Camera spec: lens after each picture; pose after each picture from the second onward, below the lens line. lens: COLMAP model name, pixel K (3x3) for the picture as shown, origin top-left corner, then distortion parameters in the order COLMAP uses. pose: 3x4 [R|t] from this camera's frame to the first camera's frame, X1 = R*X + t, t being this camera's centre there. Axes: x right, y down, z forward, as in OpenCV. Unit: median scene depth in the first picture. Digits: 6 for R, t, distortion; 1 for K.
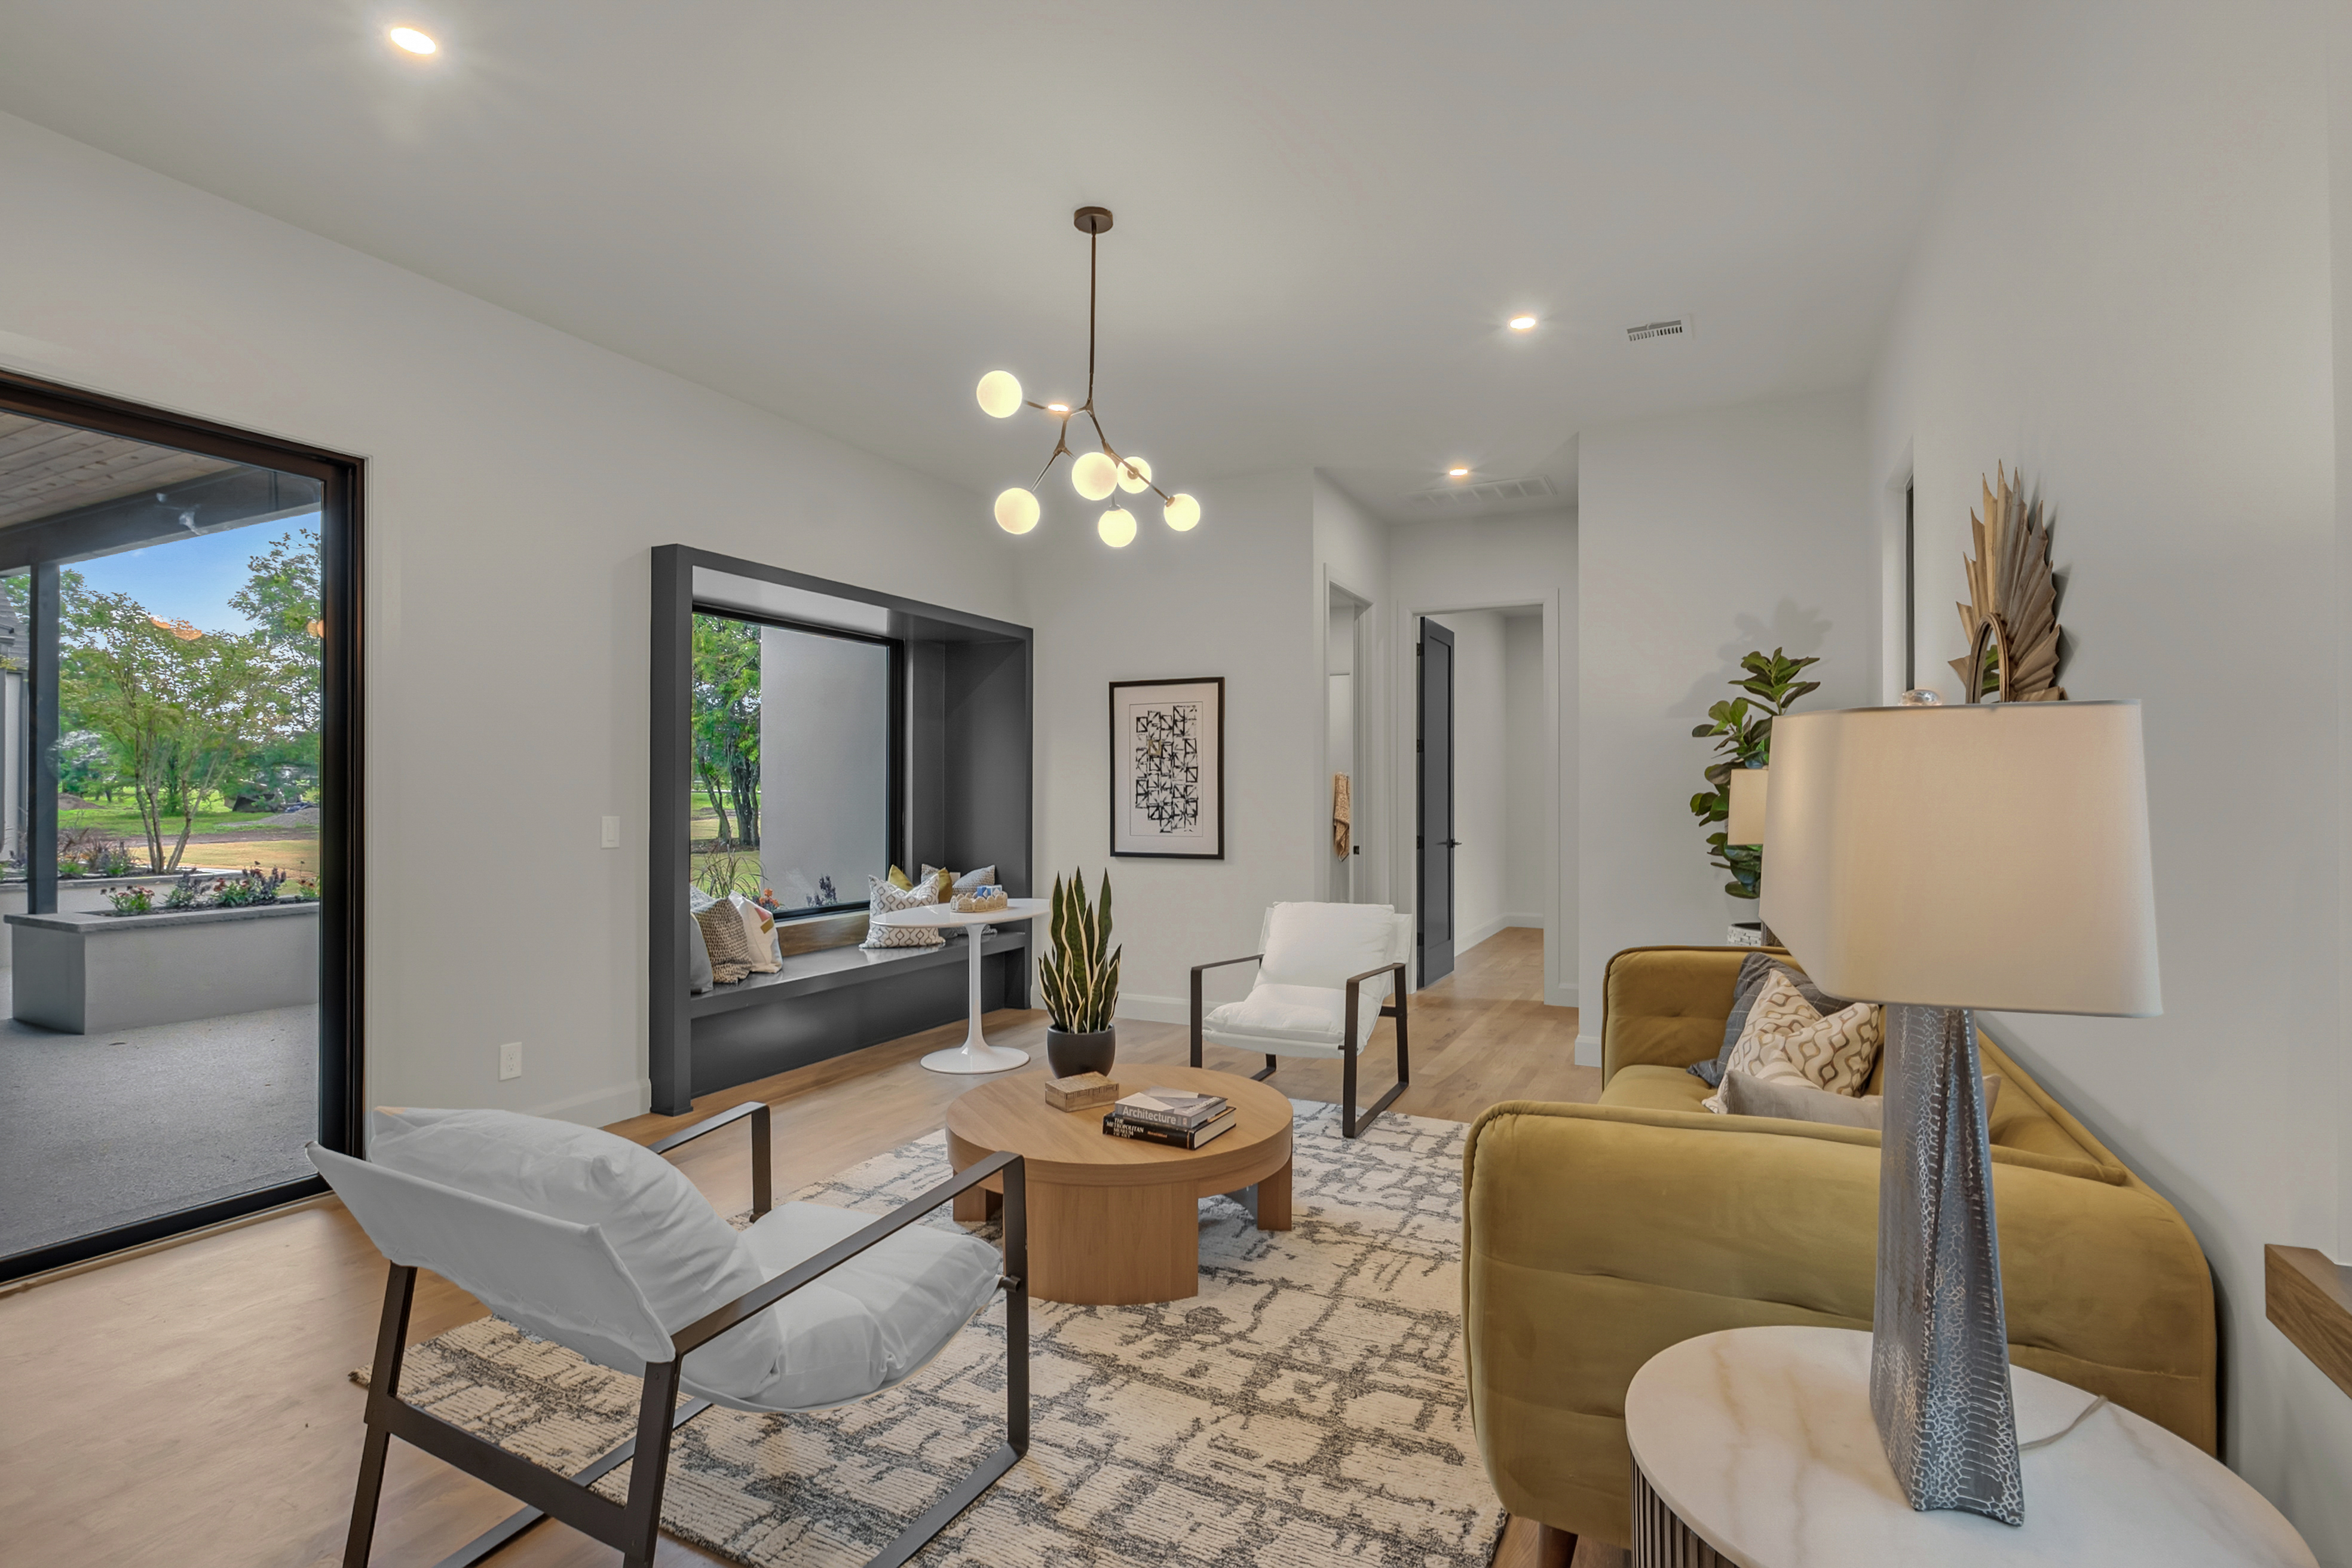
lens RADIAL K [[1104.4, 0, 1181.3], [0, 1104.4, 784.8], [0, 0, 1]] dist [-0.010903, 0.003447]
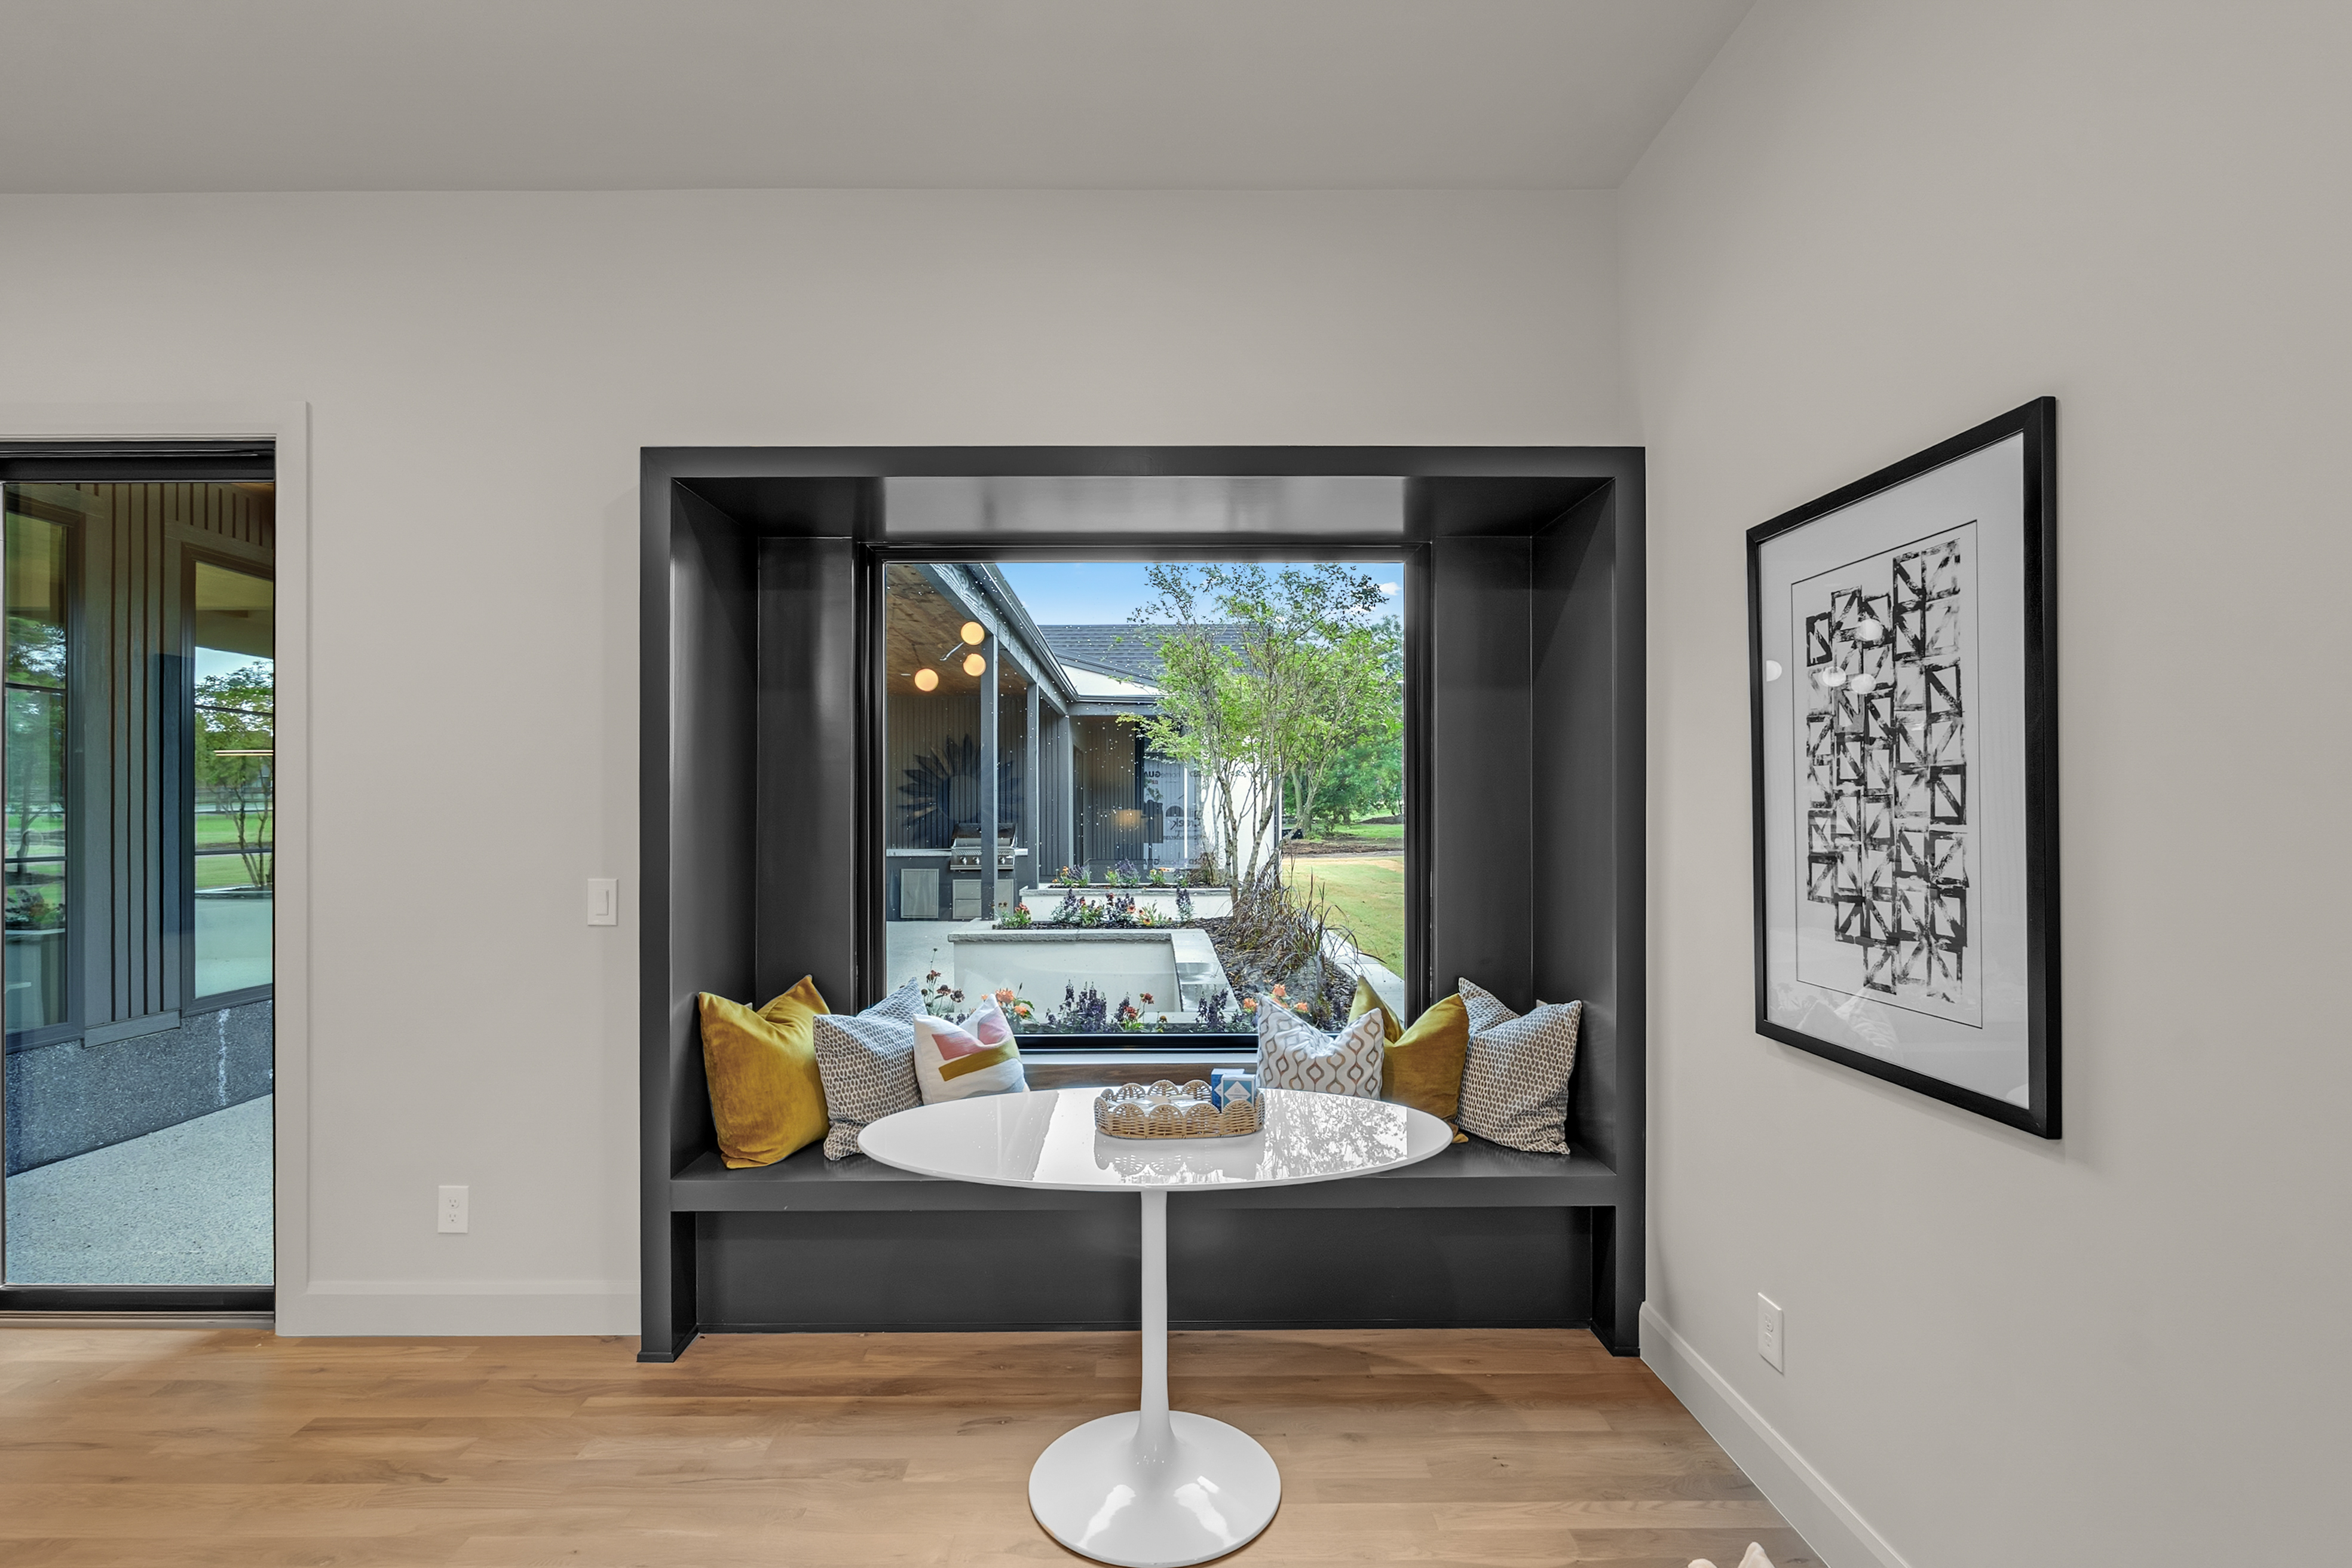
lens RADIAL K [[1104.4, 0, 1154.8], [0, 1104.4, 807.1], [0, 0, 1]] dist [-0.010903, 0.003447]
pose [[0.448900, -0.004942, -0.893569, 0.229267], [0.010360, 0.999946, -0.000326, -0.011137], [0.893522, -0.009111, 0.448927, 0.969917]]
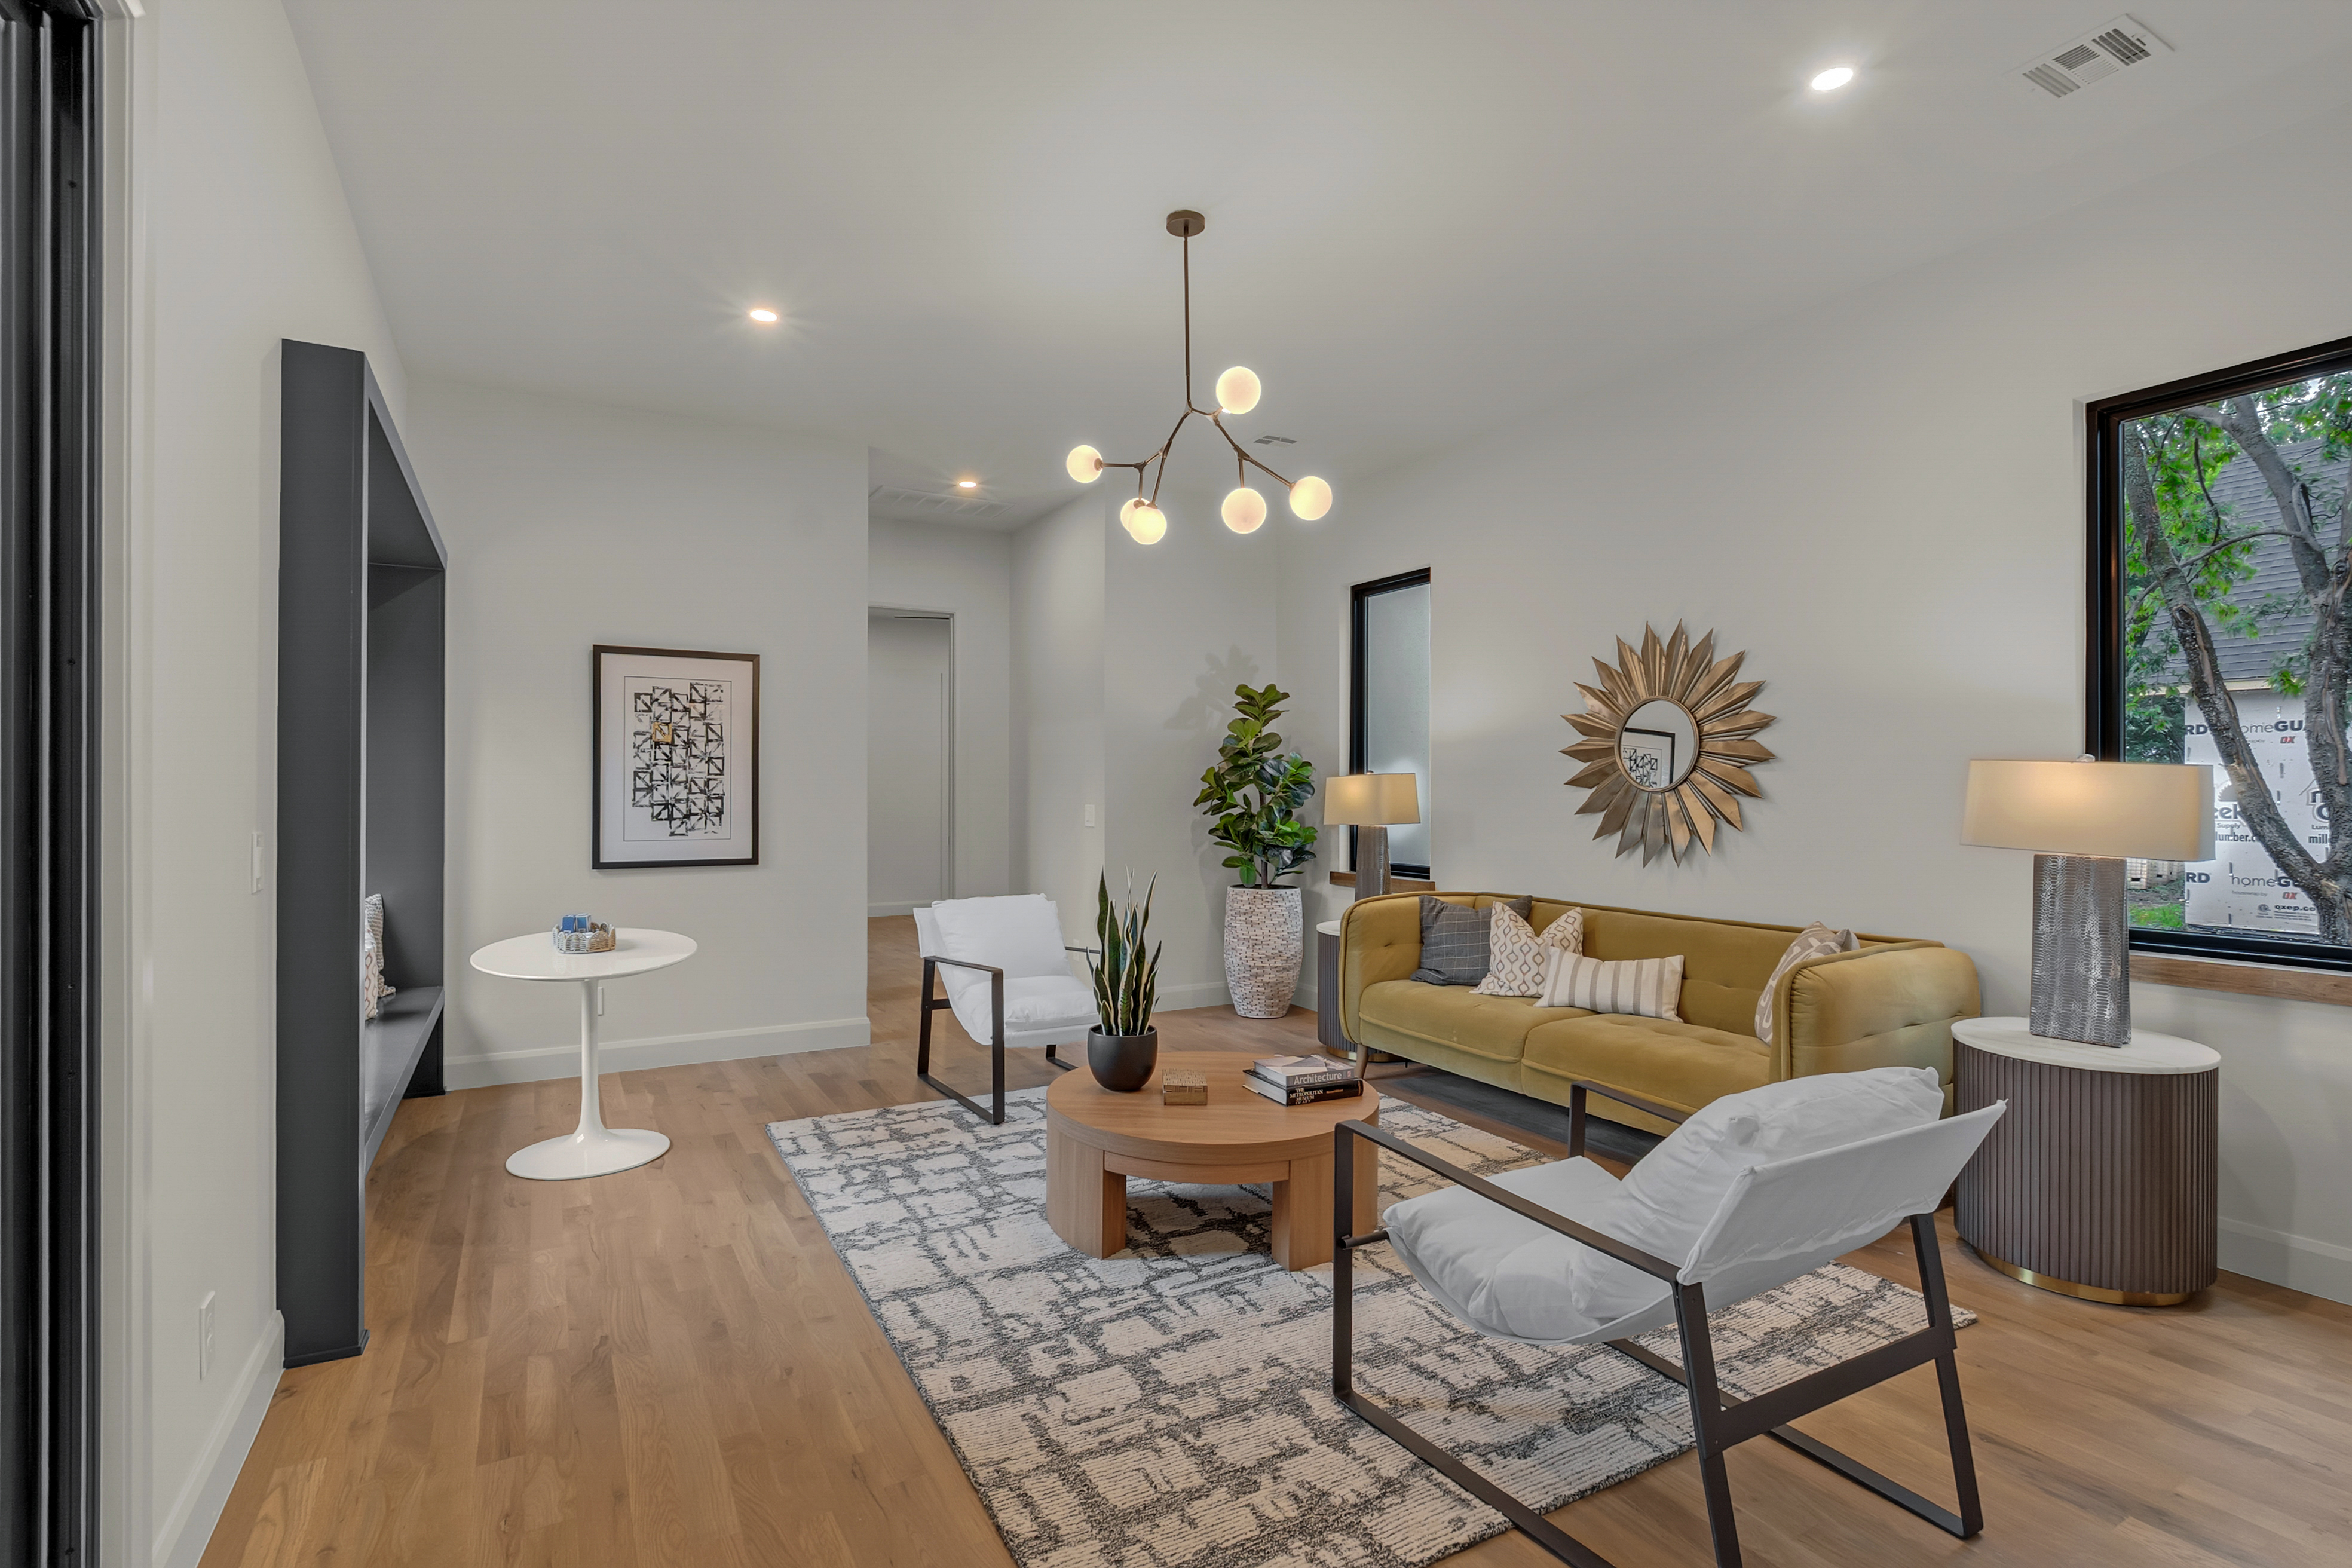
lens RADIAL K [[1104.4, 0, 1168.3], [0, 1104.4, 782.8], [0, 0, 1]] dist [-0.010903, 0.003447]
pose [[0.559858, 0.004331, 0.828577, -0.688294], [-0.008416, 0.999964, 0.000460, 0.000396], [-0.828546, -0.007231, 0.559875, 0.330071]]
